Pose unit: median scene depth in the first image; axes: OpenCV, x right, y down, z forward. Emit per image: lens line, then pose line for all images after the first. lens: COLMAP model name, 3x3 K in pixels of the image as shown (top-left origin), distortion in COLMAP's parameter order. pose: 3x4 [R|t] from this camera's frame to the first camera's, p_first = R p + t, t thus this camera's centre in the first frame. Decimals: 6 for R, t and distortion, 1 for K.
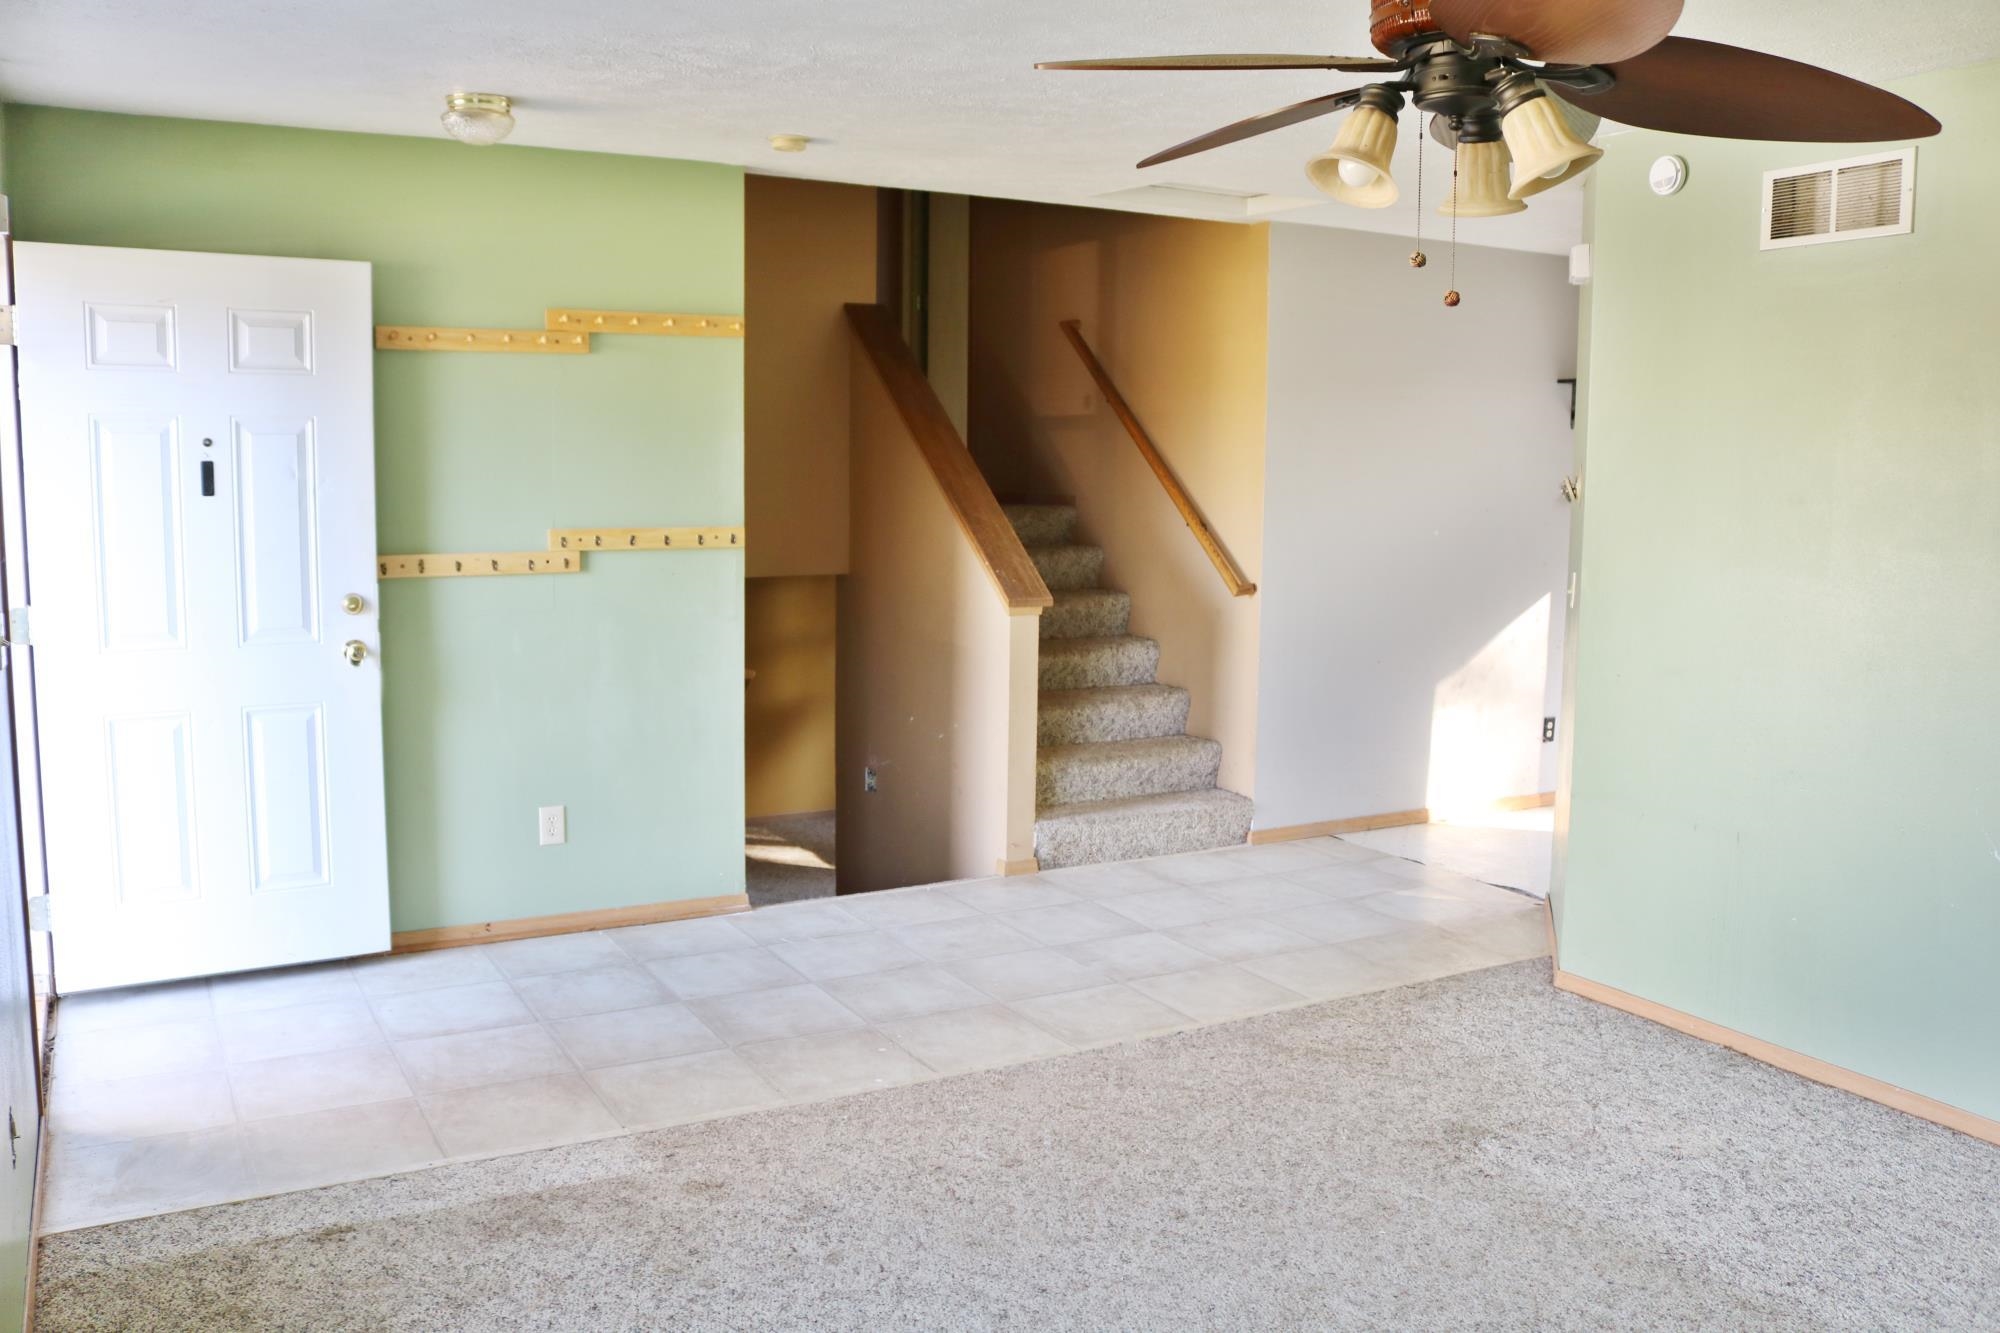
lens RADIAL K [[1640.1, 0, 995.8], [0, 1640.1, 670.6], [0, 0, 1]] dist [-0.140216, 0.088408]
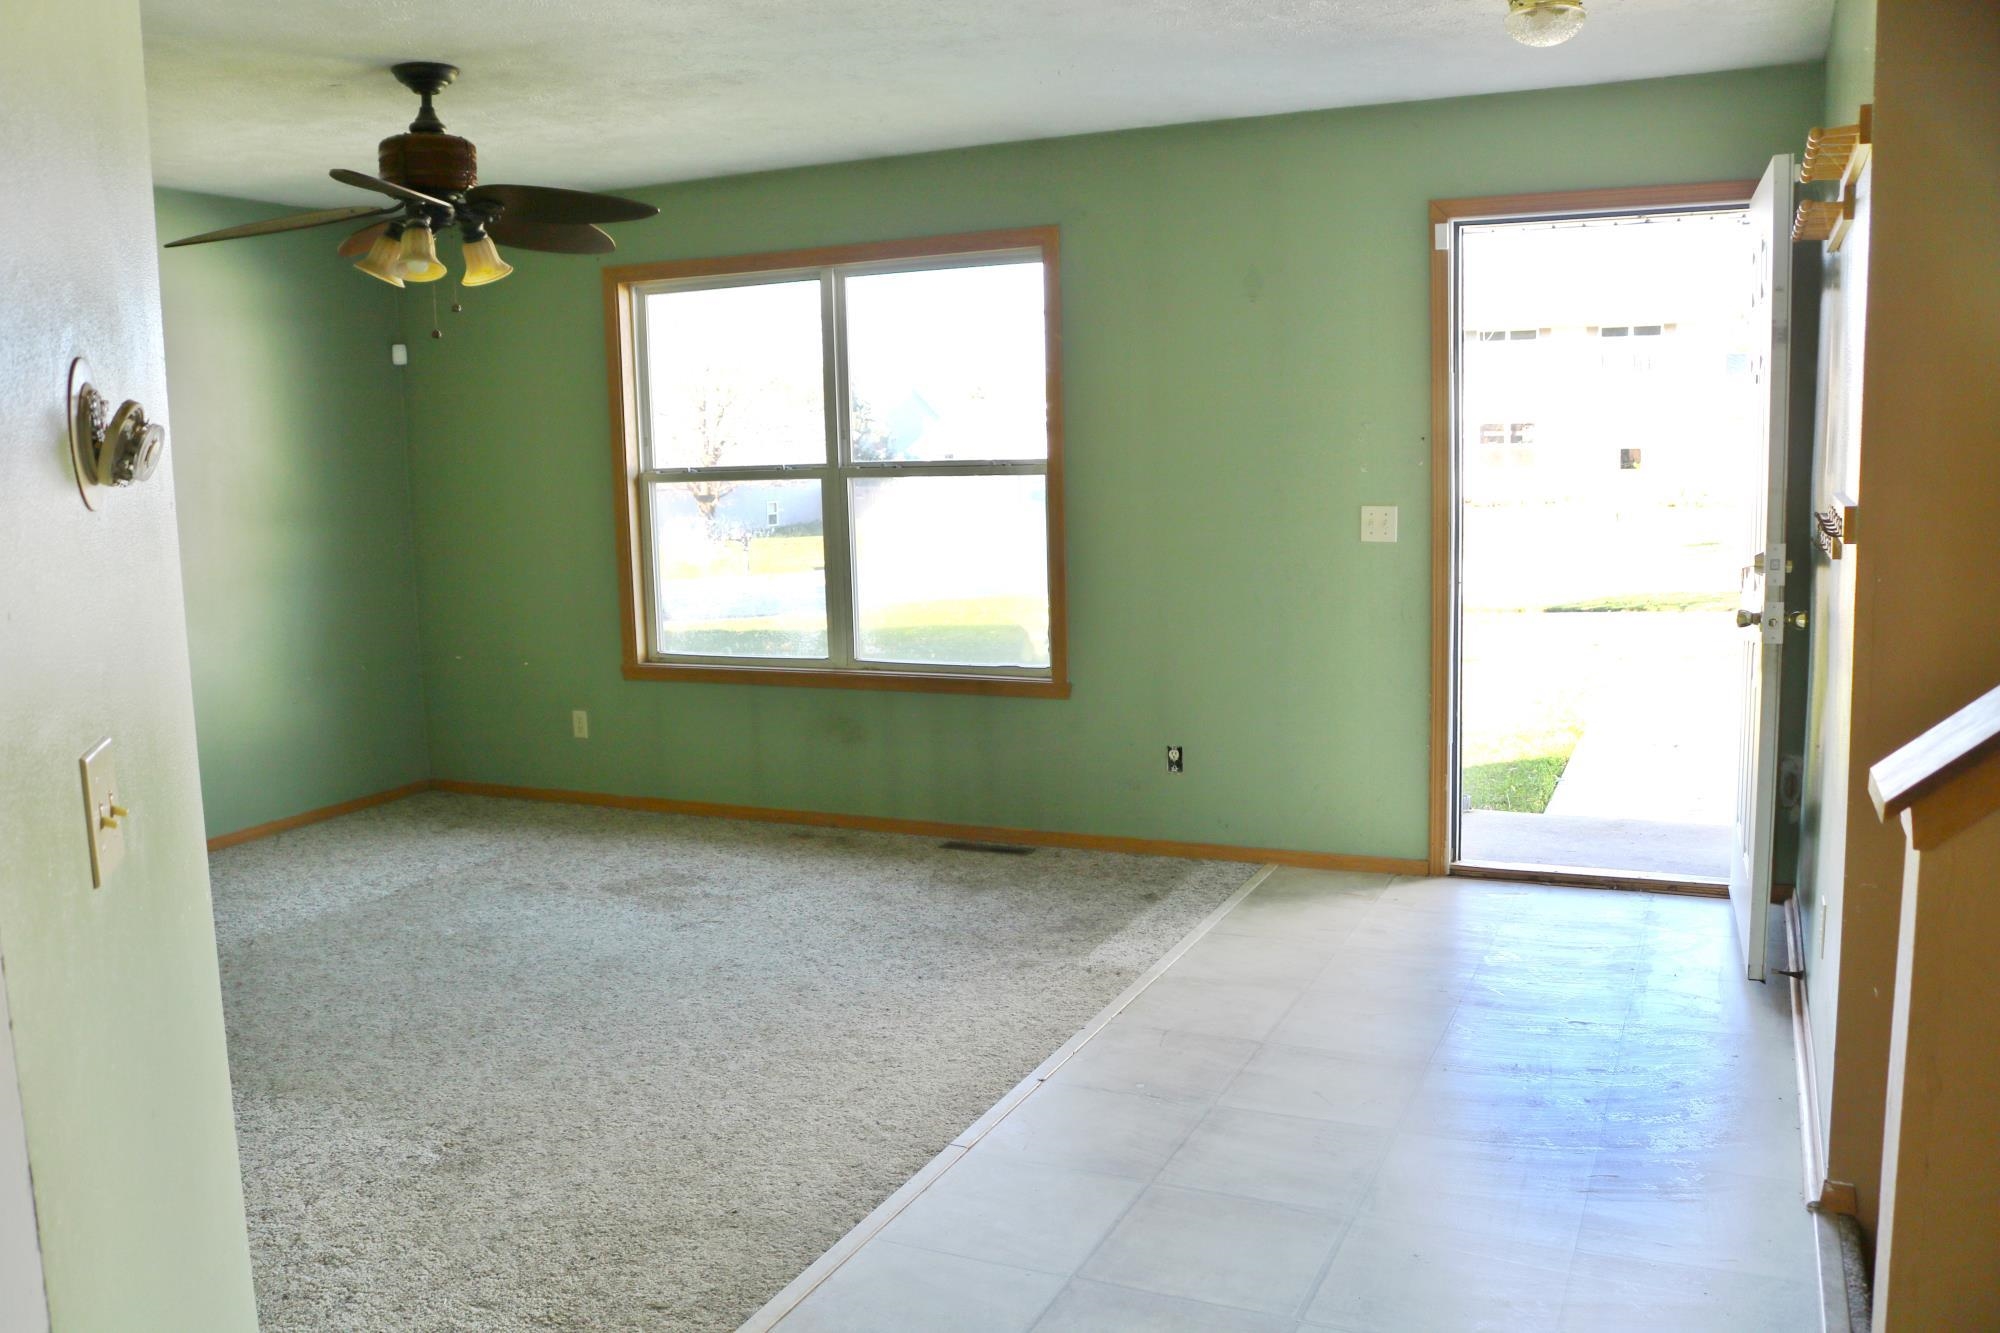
lens RADIAL K [[1640.1, 0, 985.2], [0, 1640.1, 663.0], [0, 0, 1]] dist [-0.140216, 0.088408]
pose [[-0.811200, 0.089745, -0.577841, 0.542675], [-0.054564, 0.972225, 0.227597, -0.201509], [0.582217, 0.216157, -0.783773, 1.804345]]
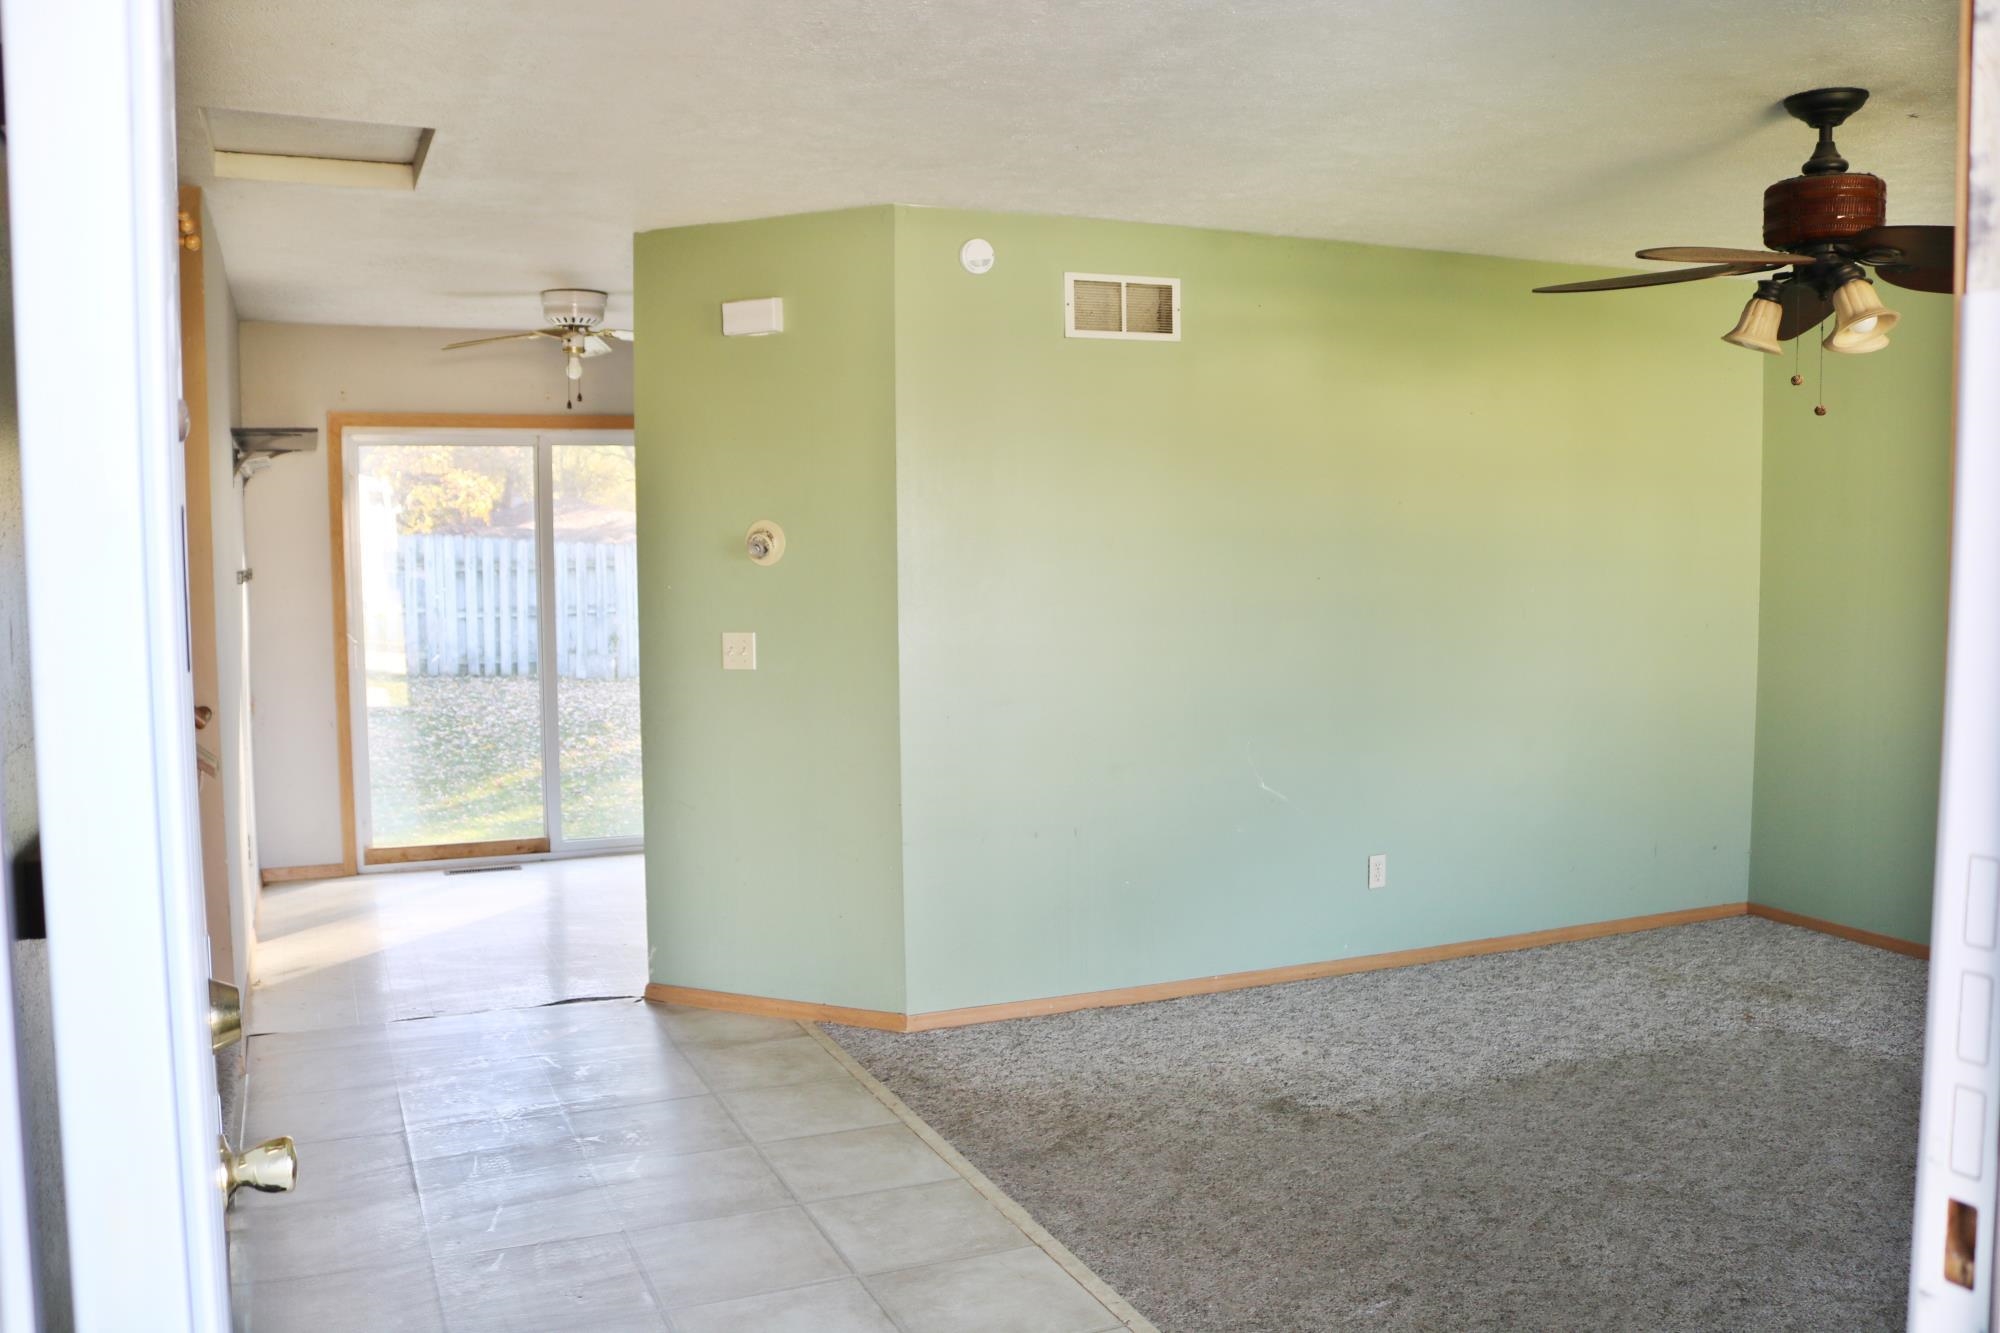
lens RADIAL K [[1640.1, 0, 994.6], [0, 1640.1, 667.8], [0, 0, 1]] dist [-0.140216, 0.088408]
pose [[0.094310, -0.088756, 0.991579, -0.827242], [0.131382, 0.988416, 0.075977, -0.130521], [-0.986836, 0.123110, 0.104879, 1.040583]]
